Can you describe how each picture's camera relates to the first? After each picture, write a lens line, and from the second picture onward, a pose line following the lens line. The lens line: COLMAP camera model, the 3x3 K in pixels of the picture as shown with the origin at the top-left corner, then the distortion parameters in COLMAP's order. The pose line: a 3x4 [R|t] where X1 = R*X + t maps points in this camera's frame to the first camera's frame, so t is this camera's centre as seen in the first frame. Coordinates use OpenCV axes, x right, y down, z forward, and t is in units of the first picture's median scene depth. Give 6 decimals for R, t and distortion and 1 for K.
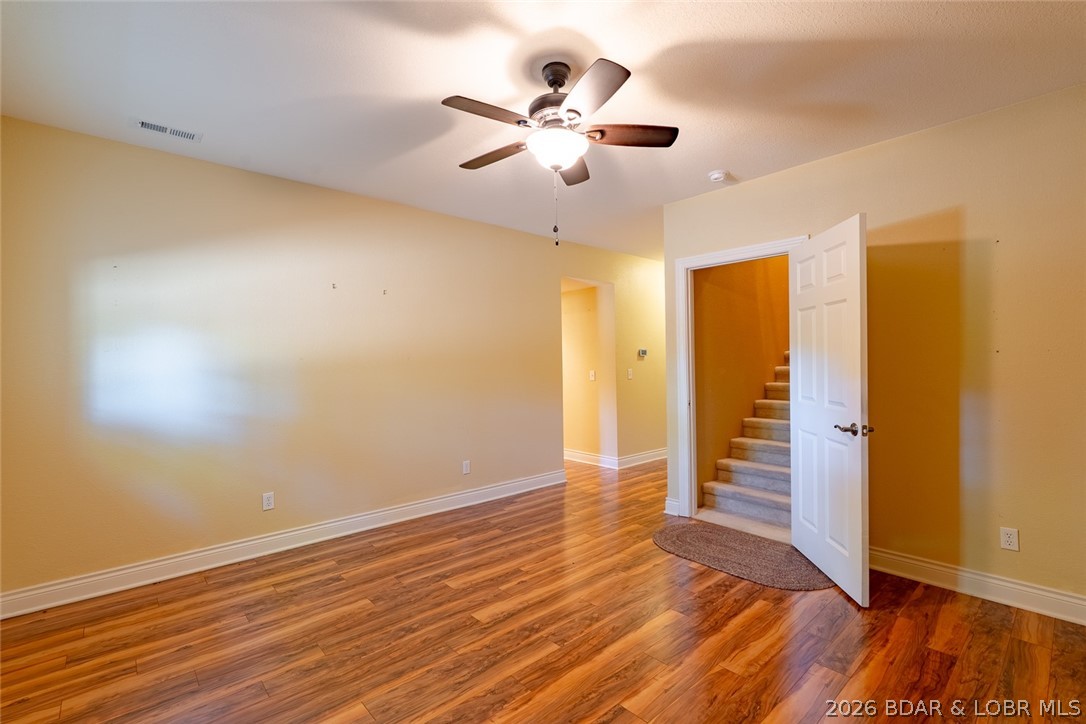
lens RADIAL K [[485.4, 0, 541.8], [0, 485.4, 365.3], [0, 0, 1]] dist [-0.020860, 0.000146]
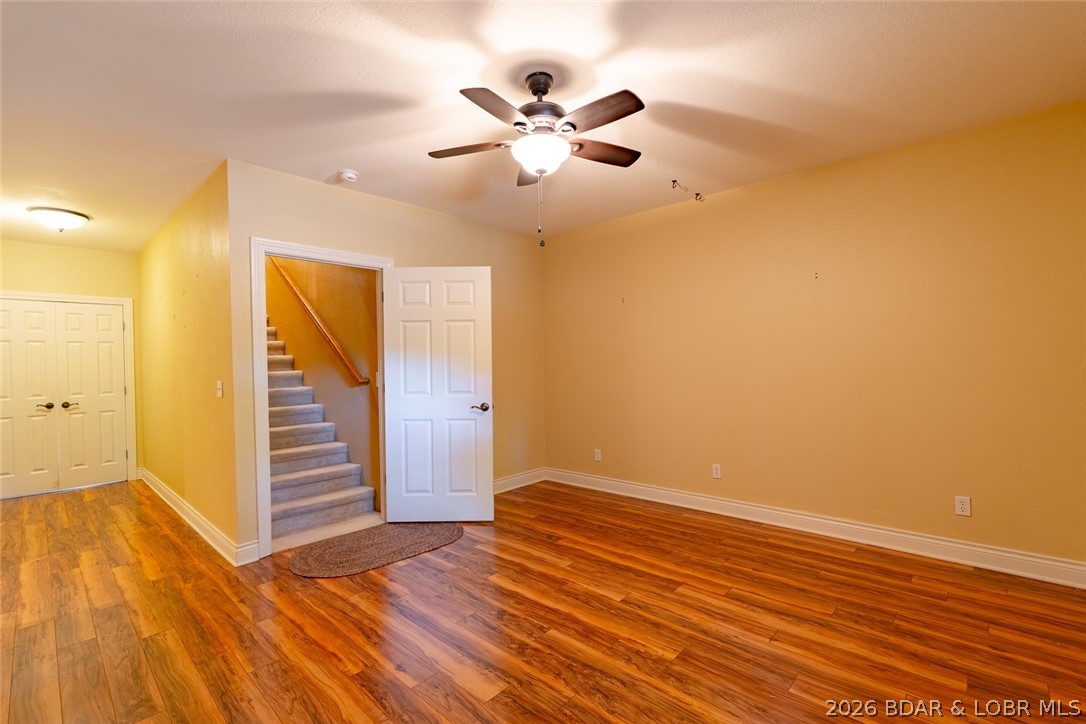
lens RADIAL K [[481.3, 0, 542.9], [0, 481.3, 363.4], [0, 0, 1]] dist [-0.001147, 0.000130]
pose [[-0.087248, 0.000291, 0.996187, -0.914922], [0.026789, 0.999639, 0.002055, -0.002006], [-0.995826, 0.026866, -0.087224, 0.989075]]
